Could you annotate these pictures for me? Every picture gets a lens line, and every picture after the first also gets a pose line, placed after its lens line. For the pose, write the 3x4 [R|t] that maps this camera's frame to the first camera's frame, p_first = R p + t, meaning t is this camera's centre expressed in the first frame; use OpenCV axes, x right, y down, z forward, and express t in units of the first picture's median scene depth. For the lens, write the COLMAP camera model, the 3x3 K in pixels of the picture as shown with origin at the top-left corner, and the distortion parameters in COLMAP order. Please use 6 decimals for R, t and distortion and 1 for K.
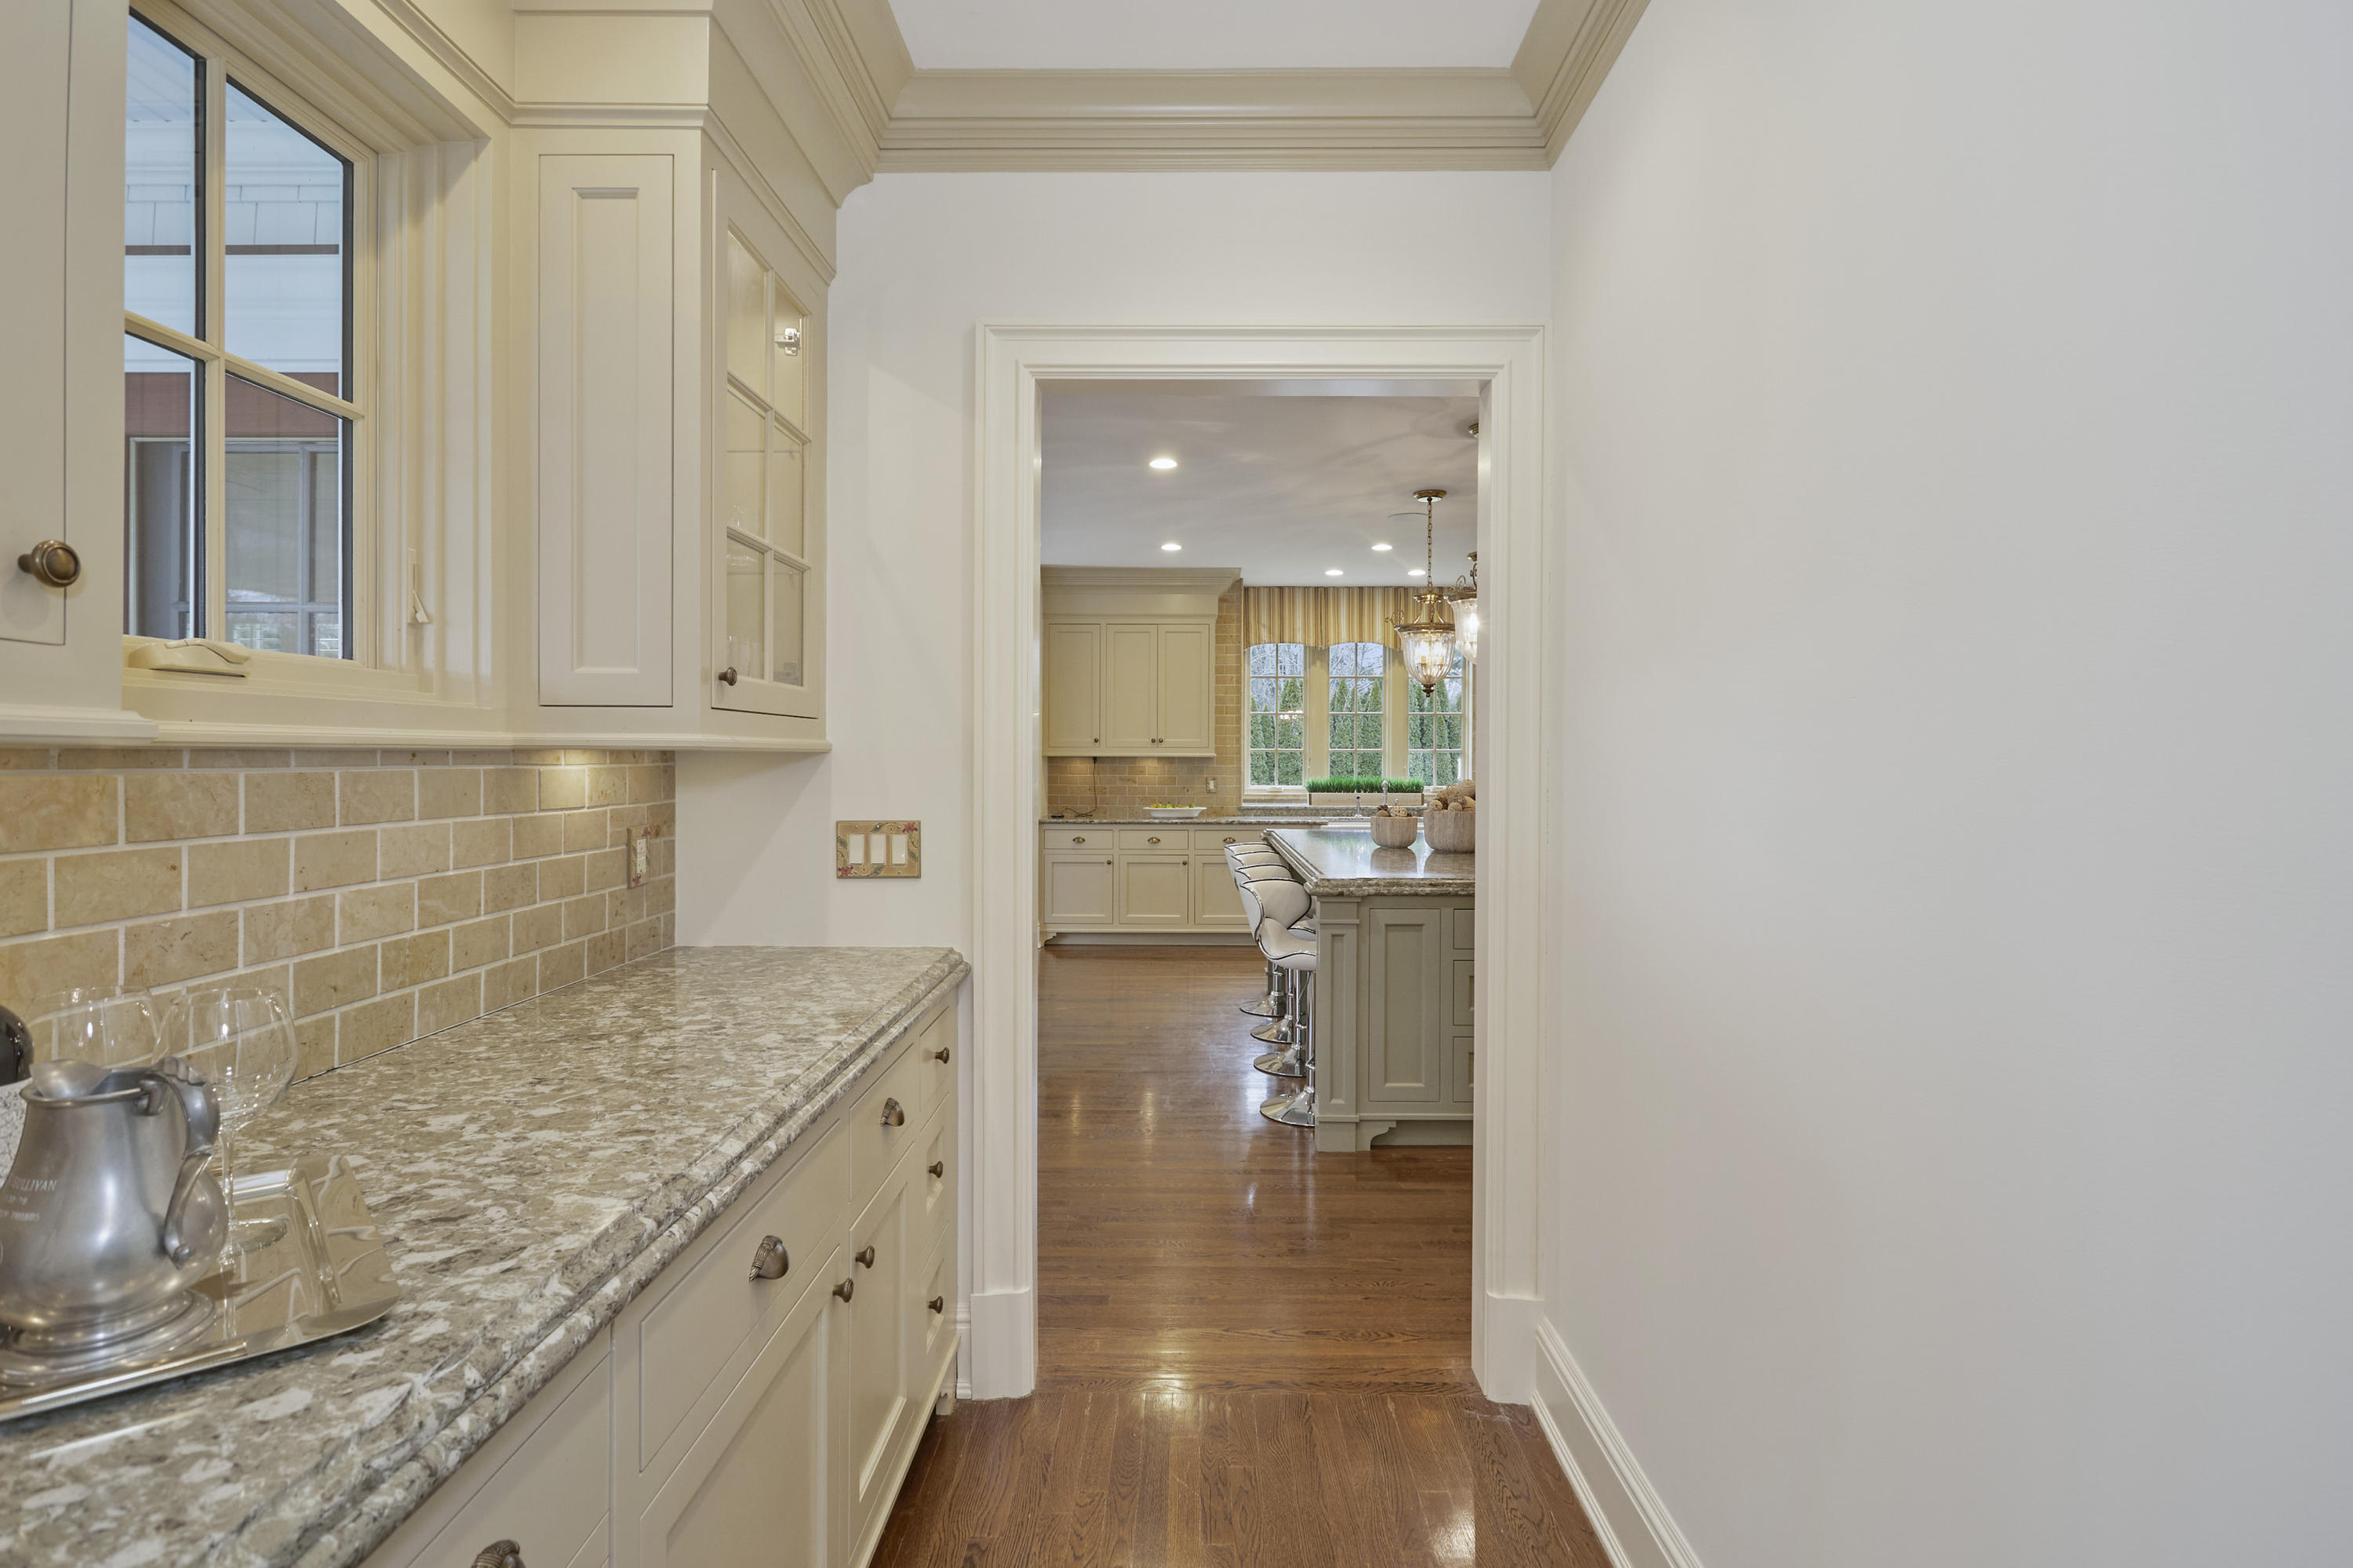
lens RADIAL K [[1152.8, 0, 1180.7], [0, 1152.8, 760.1], [0, 0, 1]] dist [-0.000295, 0.000556]
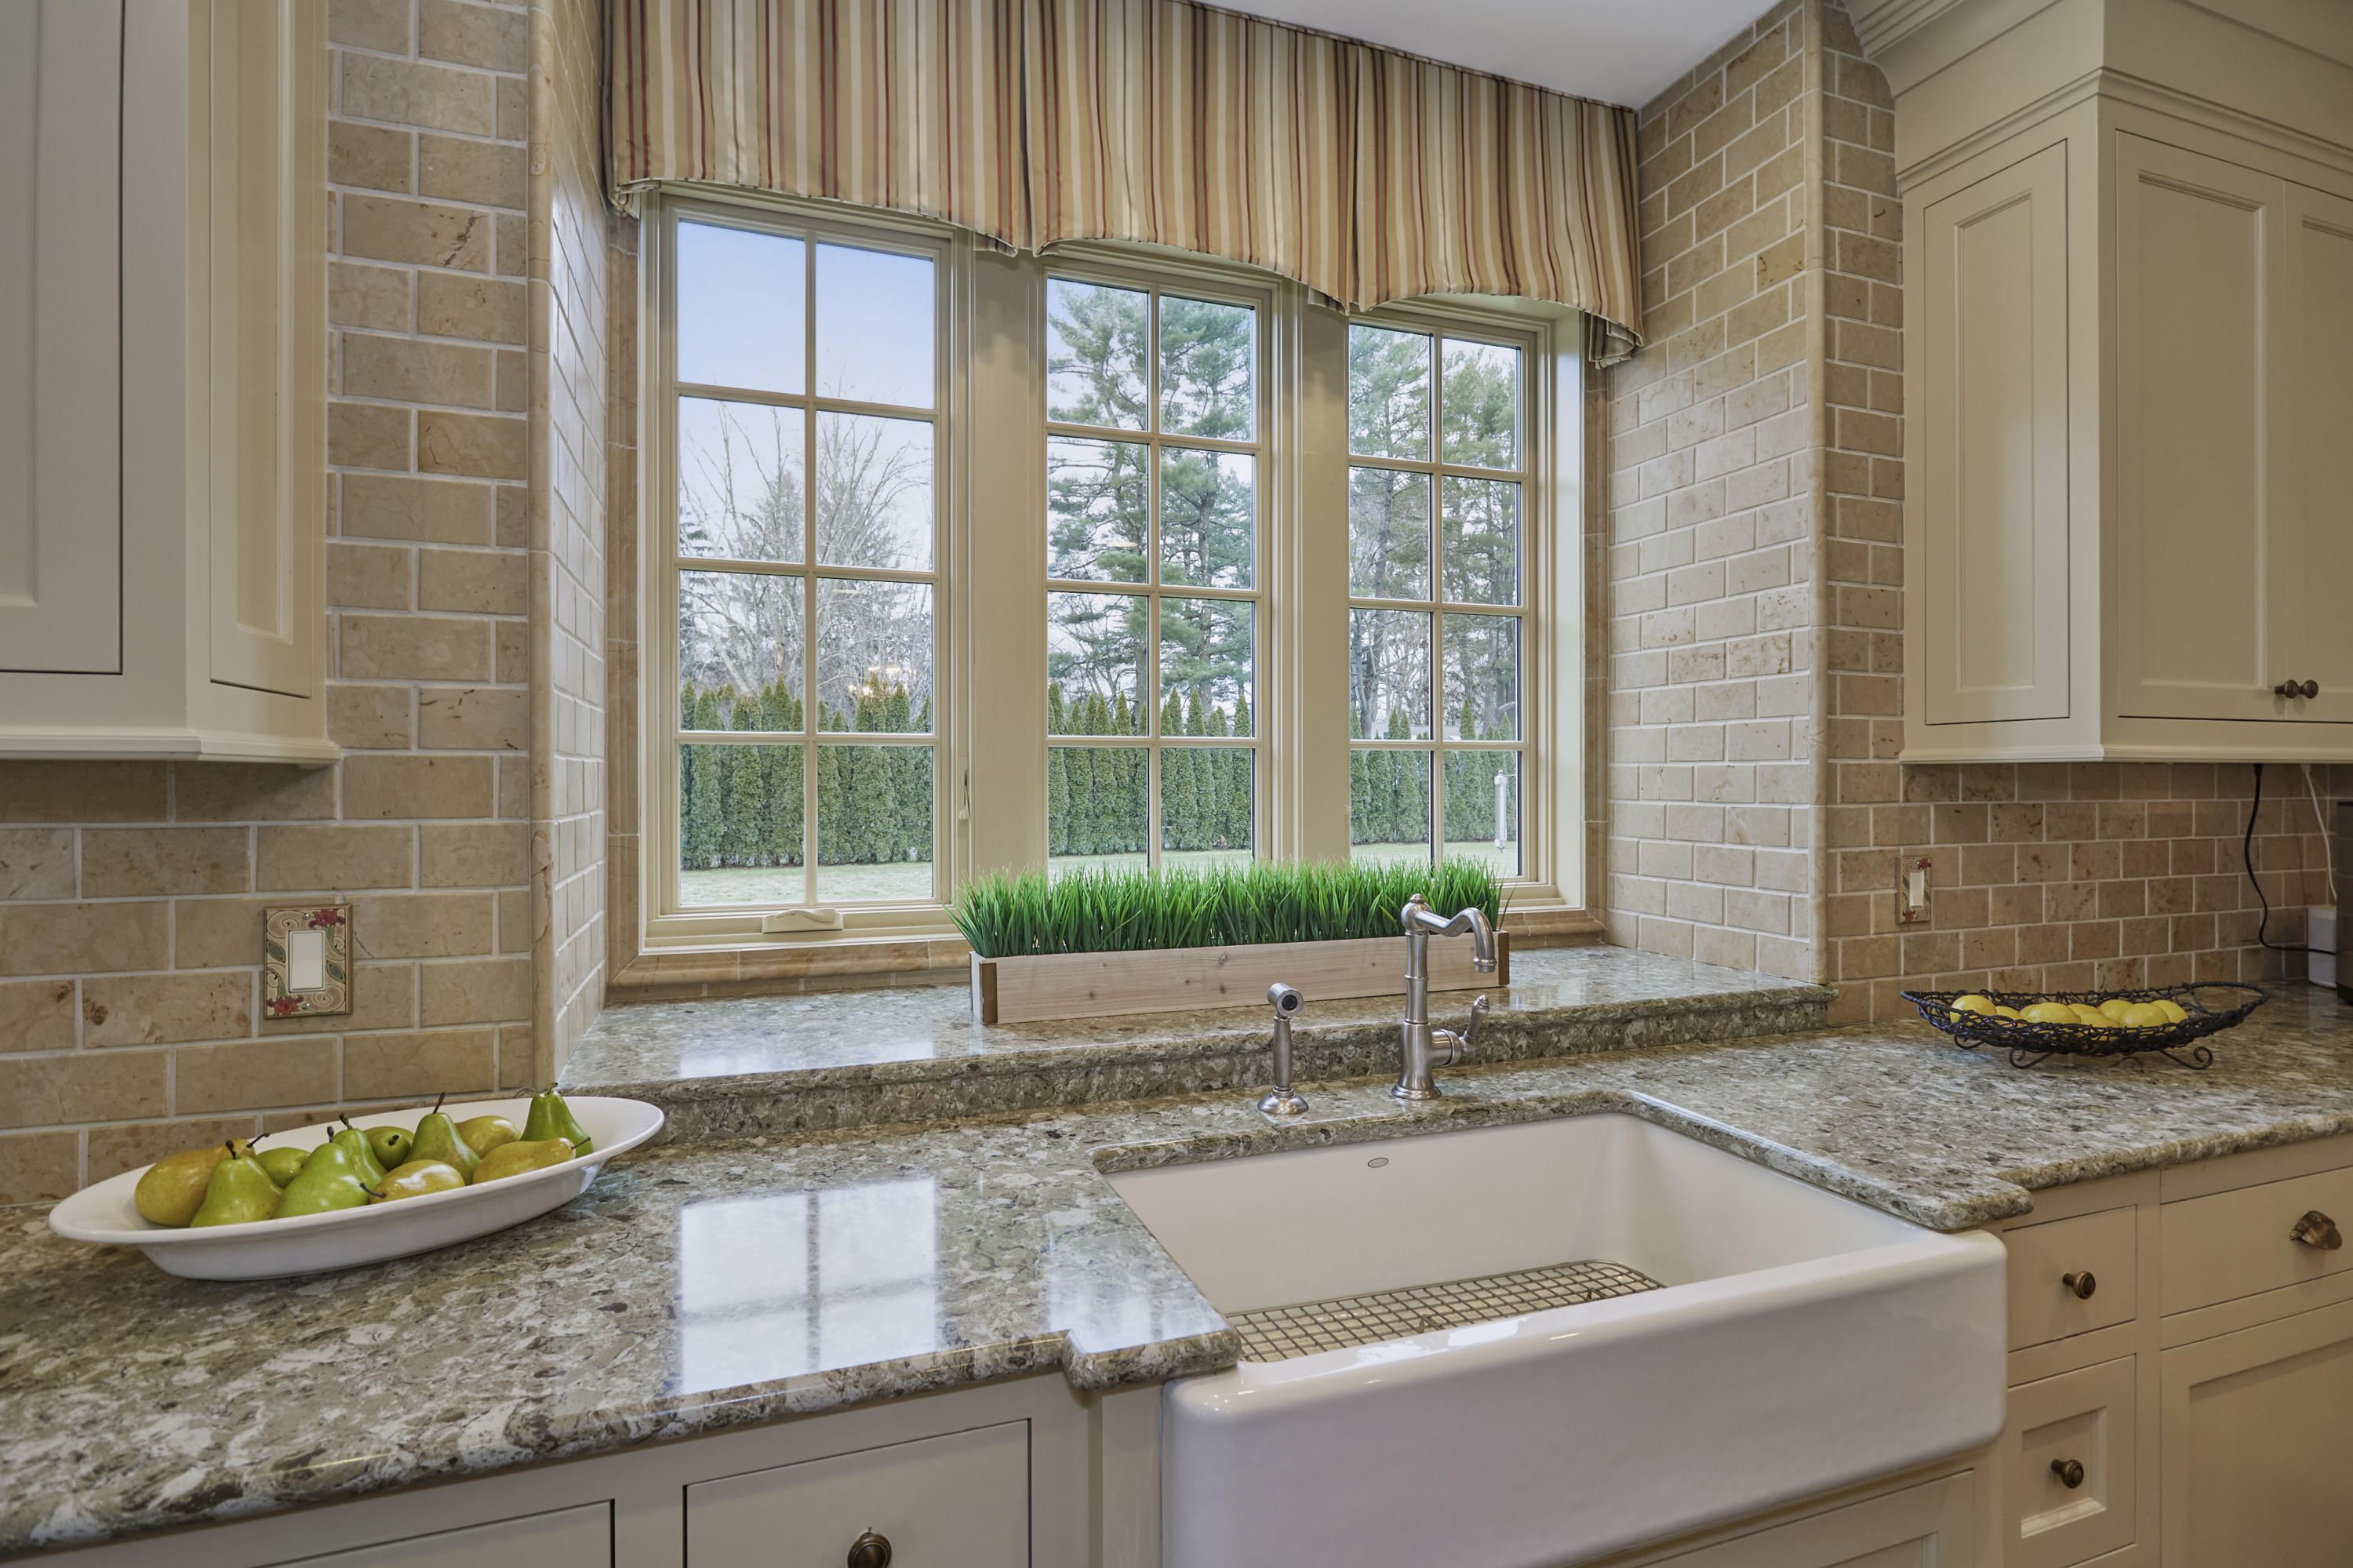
lens RADIAL K [[1135.5, 0, 1176.5], [0, 1135.5, 784.0], [0, 0, 1]] dist [-0.000431, -0.000158]
pose [[0.936353, -0.004613, 0.351029, 0.078320], [0.001531, 0.999958, 0.009056, -0.001232], [-0.351056, -0.007942, 0.936321, 0.838575]]
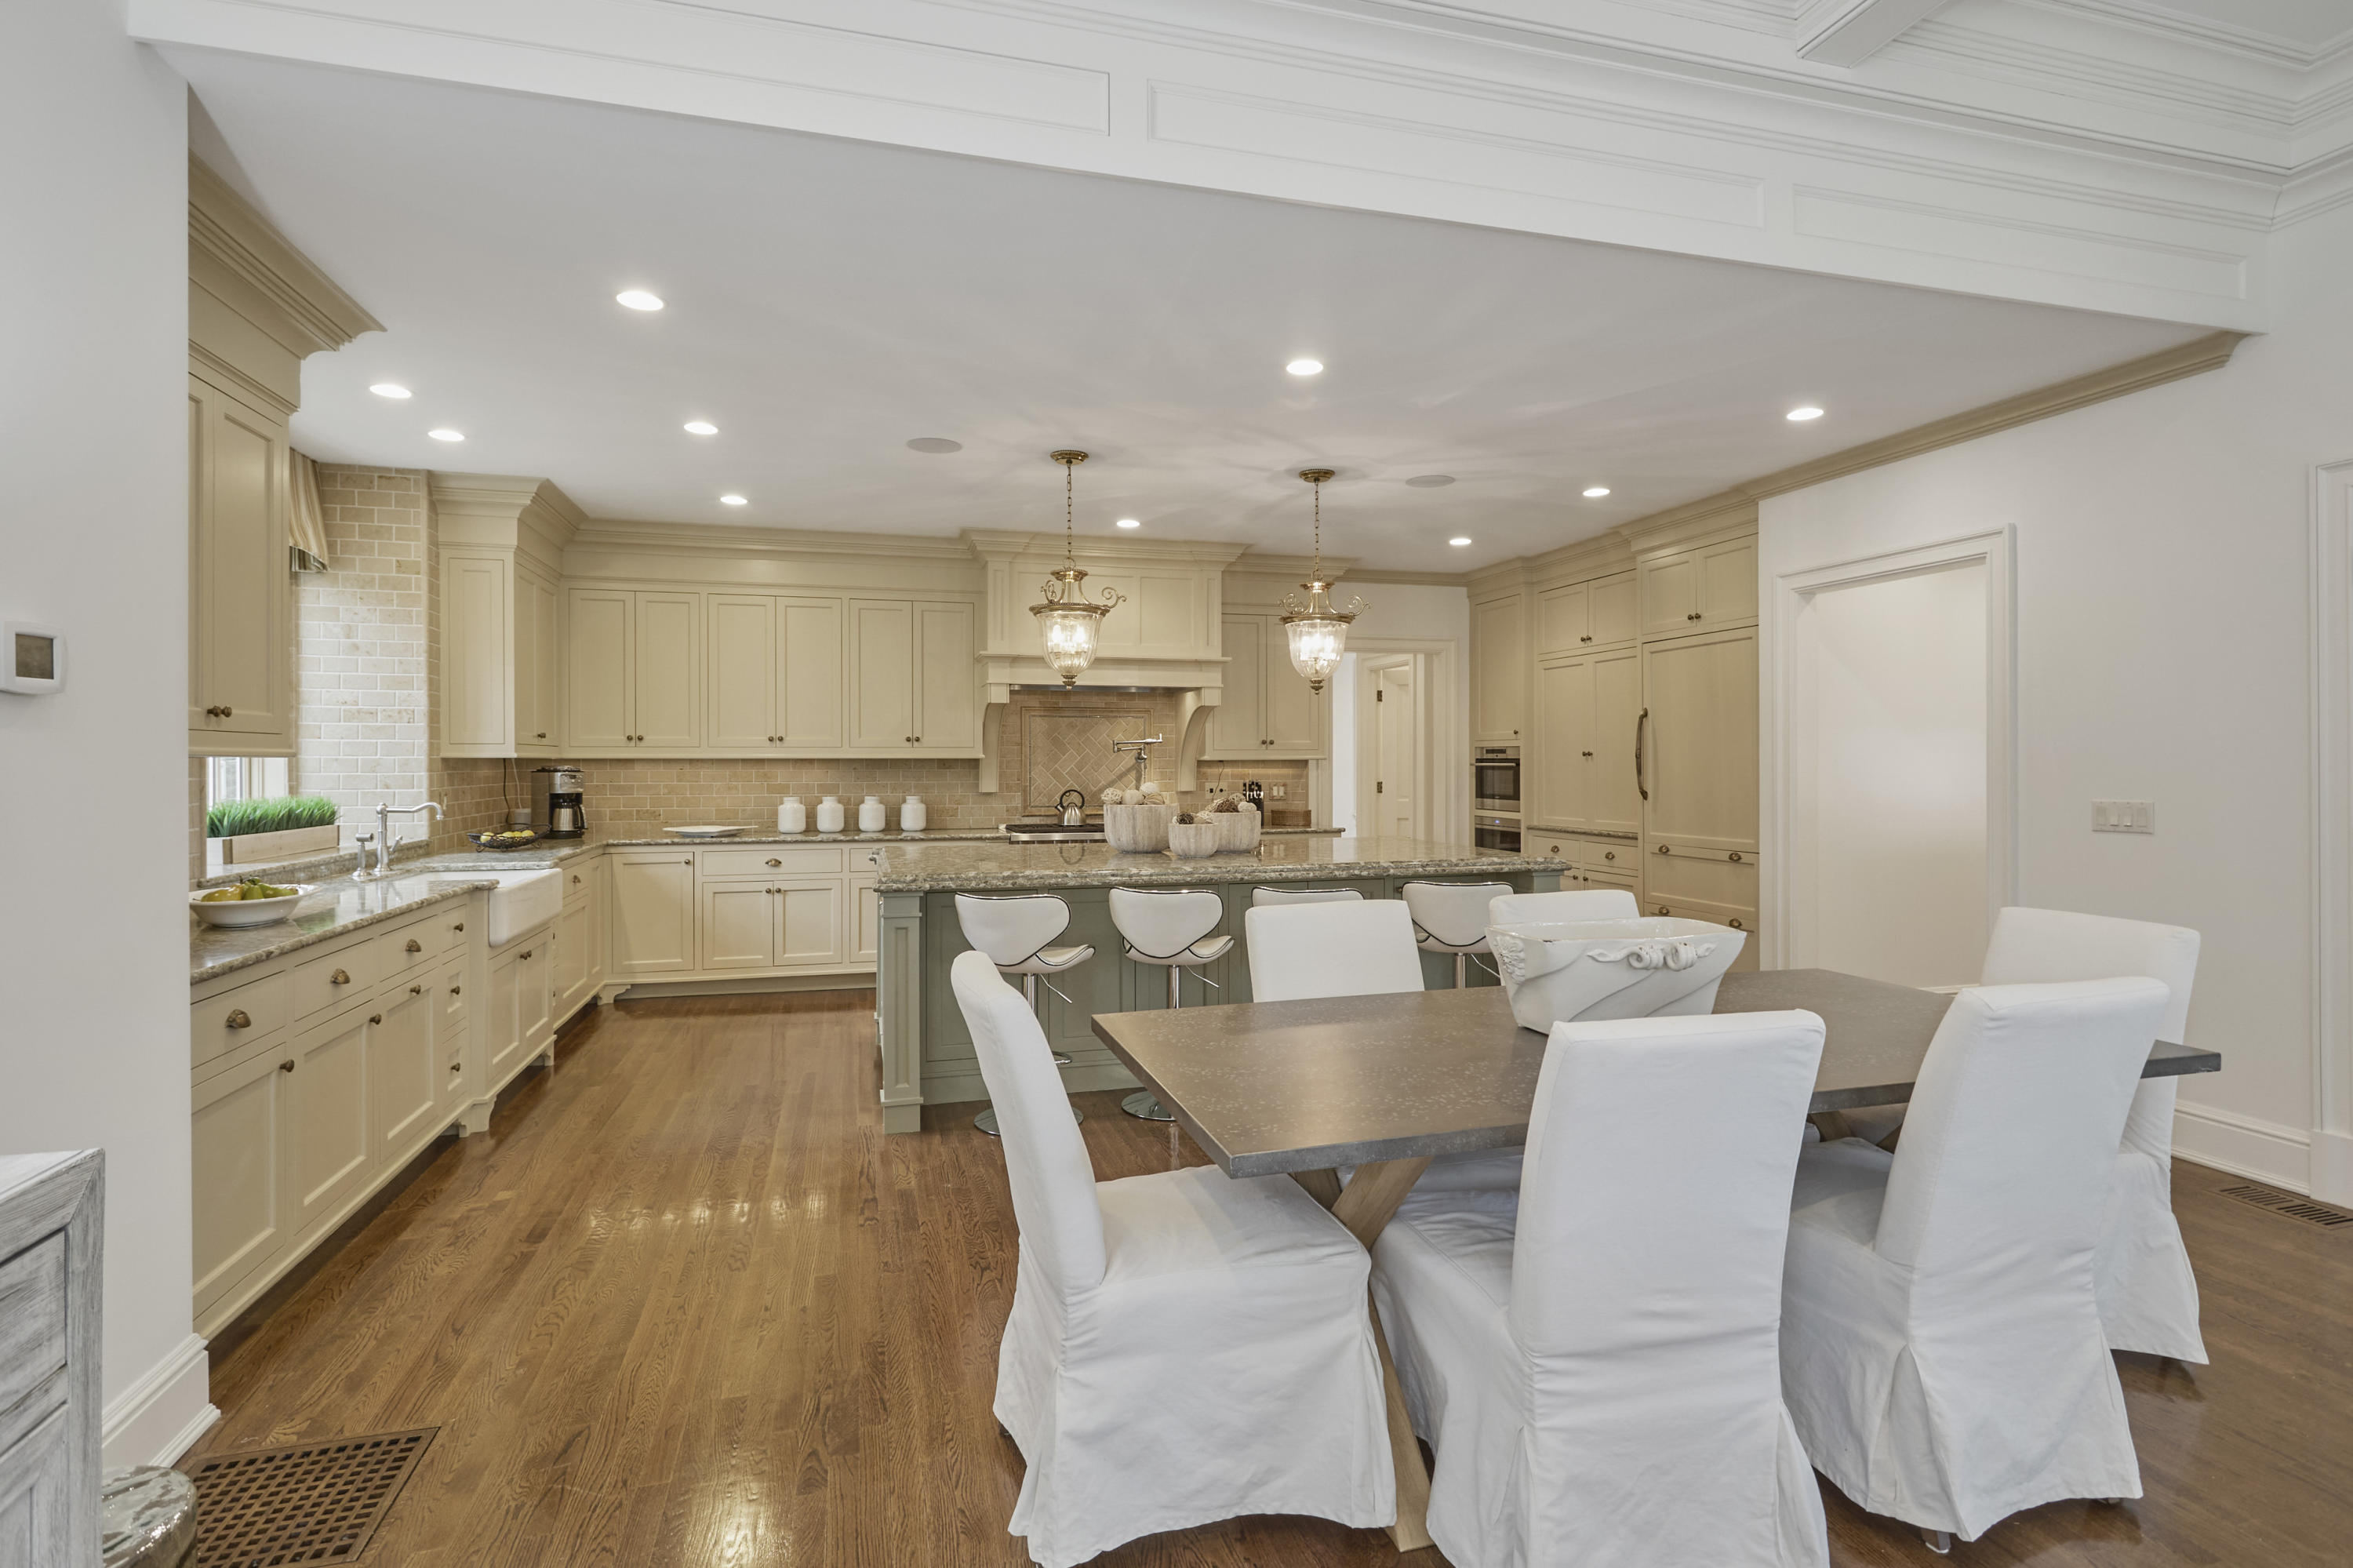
lens RADIAL K [[1152.8, 0, 1180.7], [0, 1152.8, 760.1], [0, 0, 1]] dist [-0.000295, 0.000556]
pose [[-0.285360, 0.000683, 0.958420, -0.431132], [0.000613, 1.000000, -0.000530, -0.001192], [-0.958420, 0.000436, -0.285360, 0.792727]]
